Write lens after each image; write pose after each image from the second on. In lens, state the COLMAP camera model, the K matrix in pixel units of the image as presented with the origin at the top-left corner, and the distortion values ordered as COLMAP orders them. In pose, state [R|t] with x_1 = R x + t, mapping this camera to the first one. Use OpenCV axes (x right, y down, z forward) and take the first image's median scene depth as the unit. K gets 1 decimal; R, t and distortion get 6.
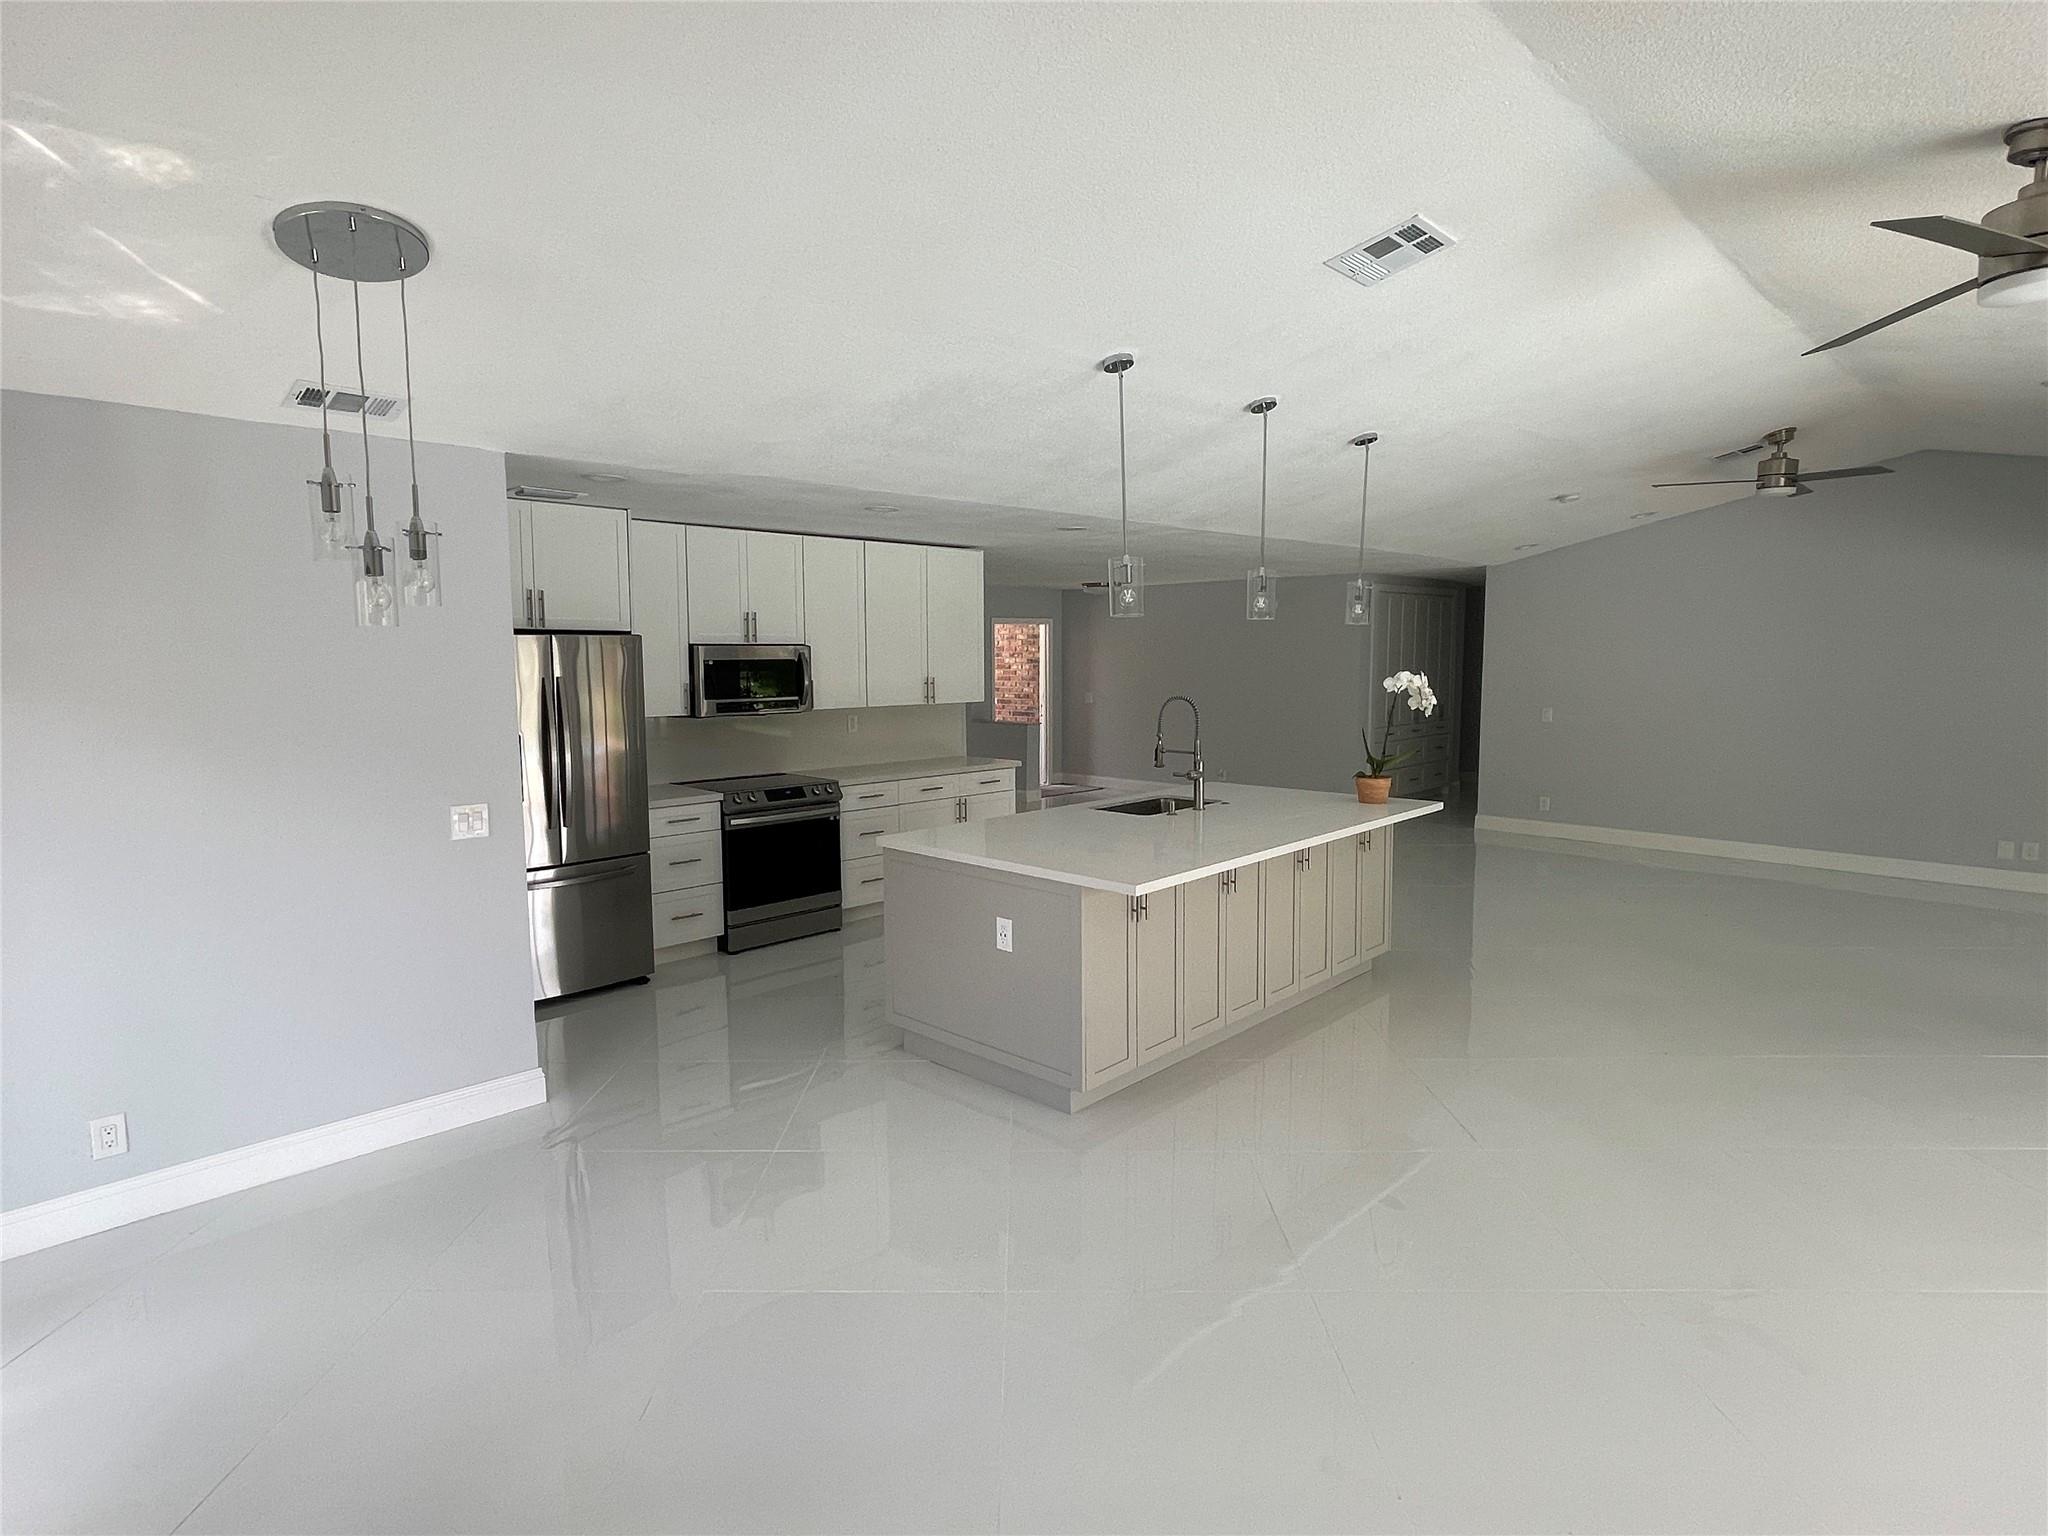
lens RADIAL K [[1068.2, 0, 1028.9], [0, 1068.2, 754.0], [0, 0, 1]] dist [0.004284, 0.000011]
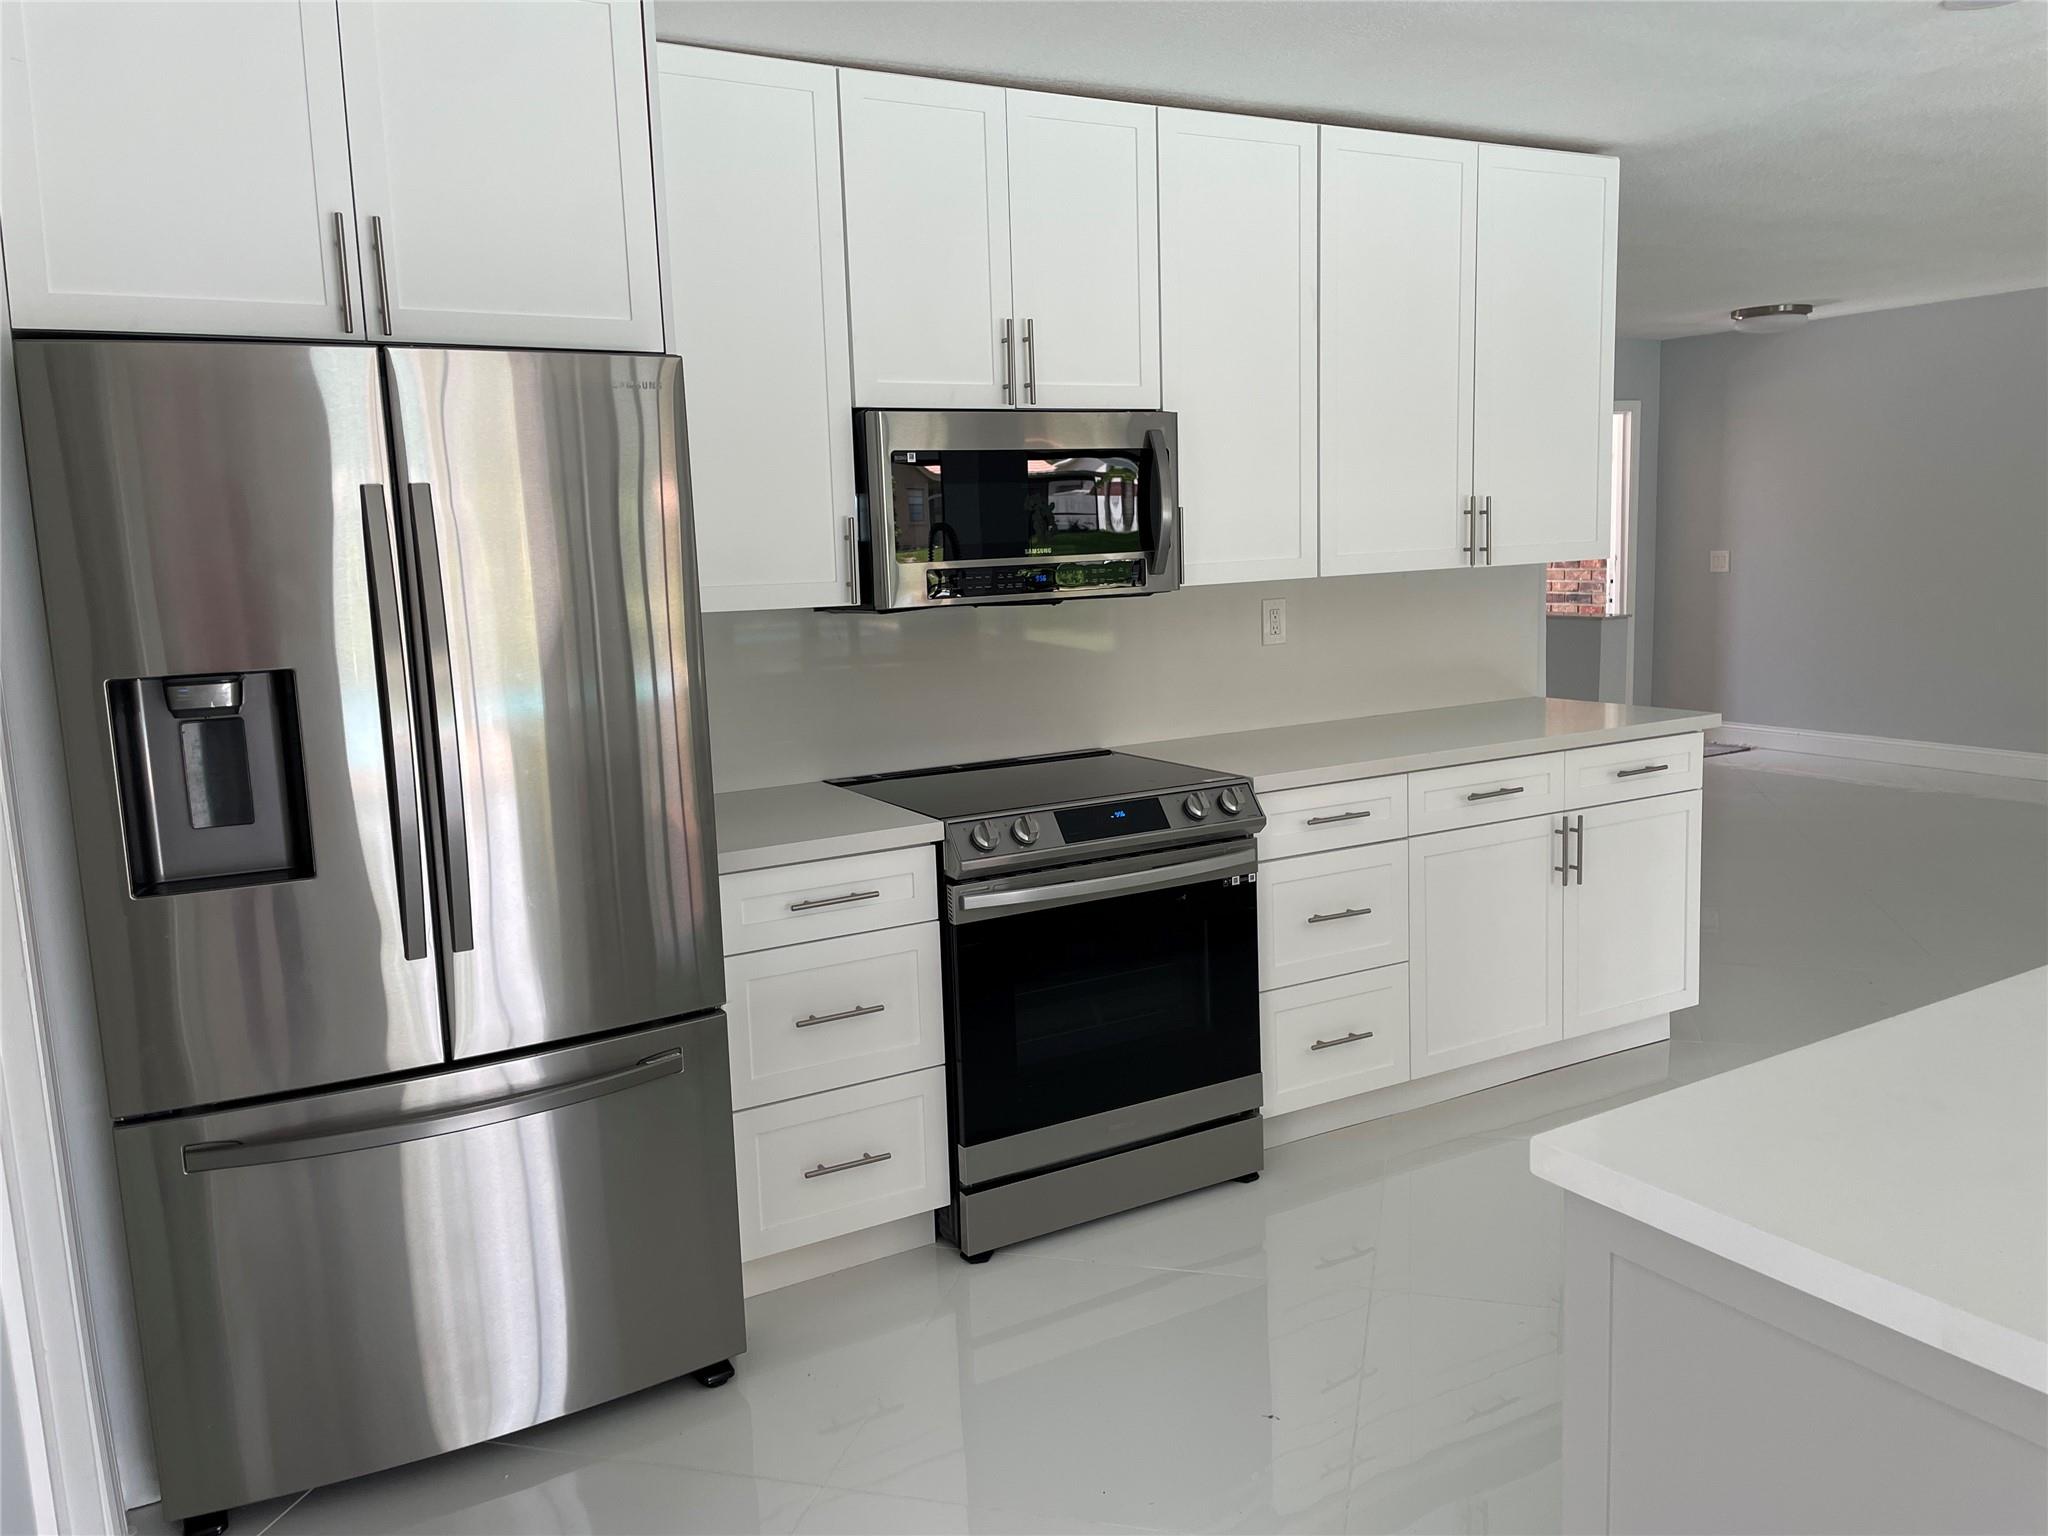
lens RADIAL K [[1525.8, 0, 1026.7], [0, 1525.8, 752.9], [0, 0, 1]] dist [0.048155, -0.005929]
pose [[0.962303, 0.008836, -0.271837, -0.110715], [0.006396, 0.998460, 0.055098, -0.013067], [0.271905, -0.054759, 0.960765, 0.475907]]
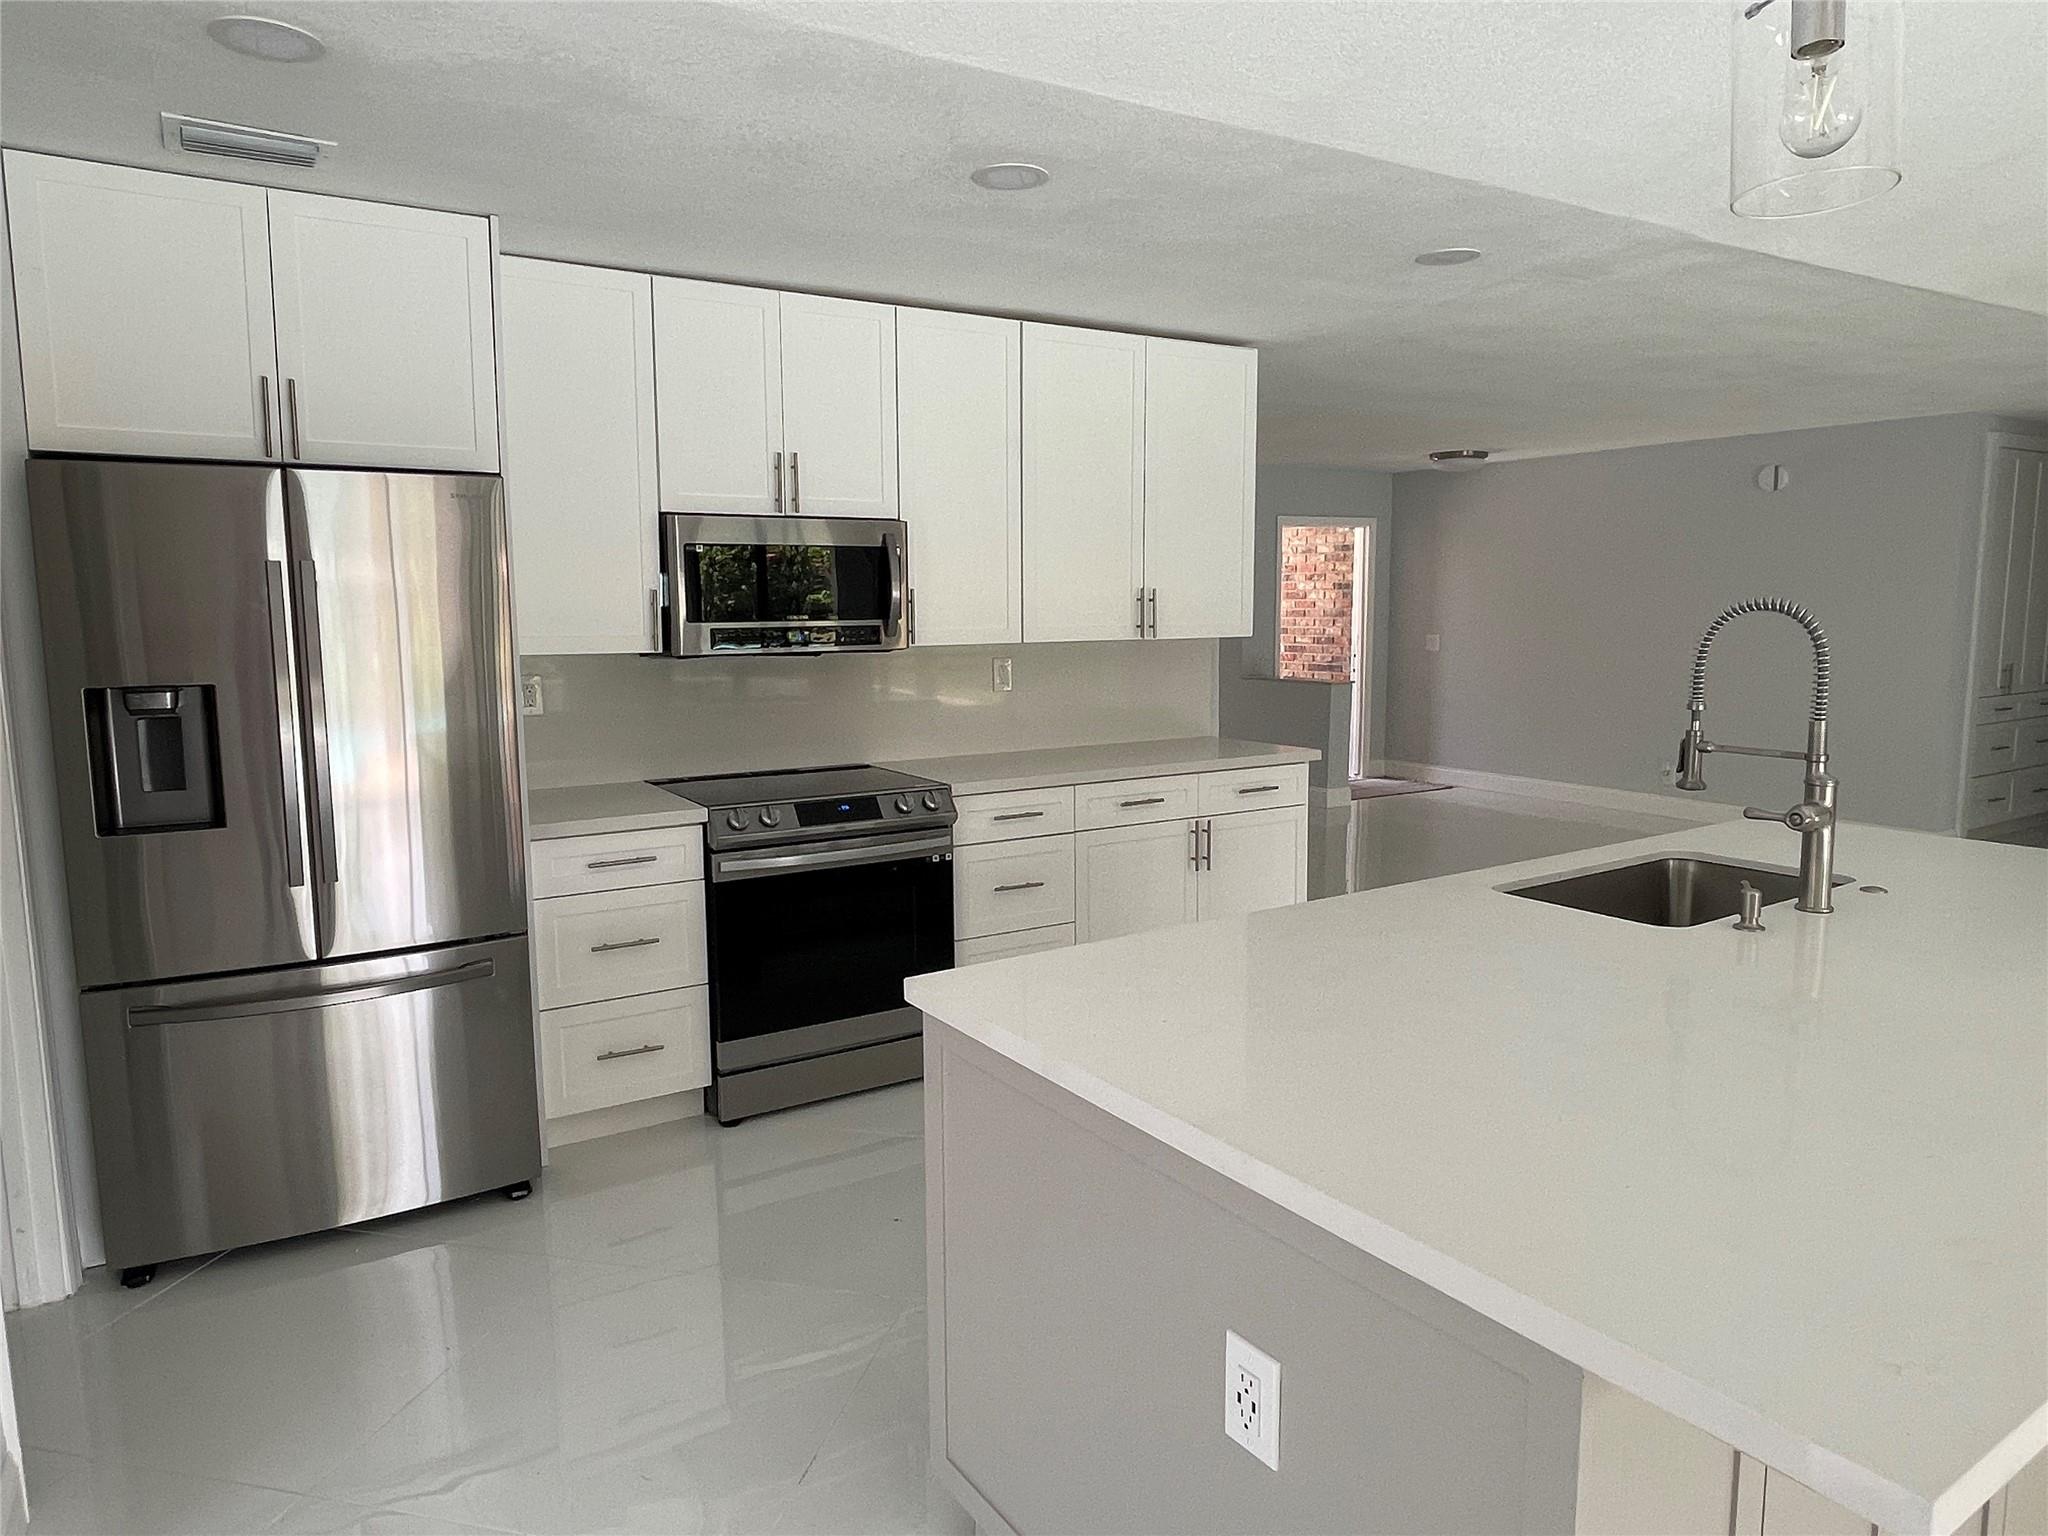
lens RADIAL K [[1270.8, 0, 1011.9], [0, 1270.8, 755.7], [0, 0, 1]] dist [0.005203, -0.006530]
pose [[0.970232, 0.024831, -0.240902, -0.004804], [-0.018244, 0.999397, 0.029536, -0.007395], [0.241490, -0.024261, 0.970100, 0.420103]]
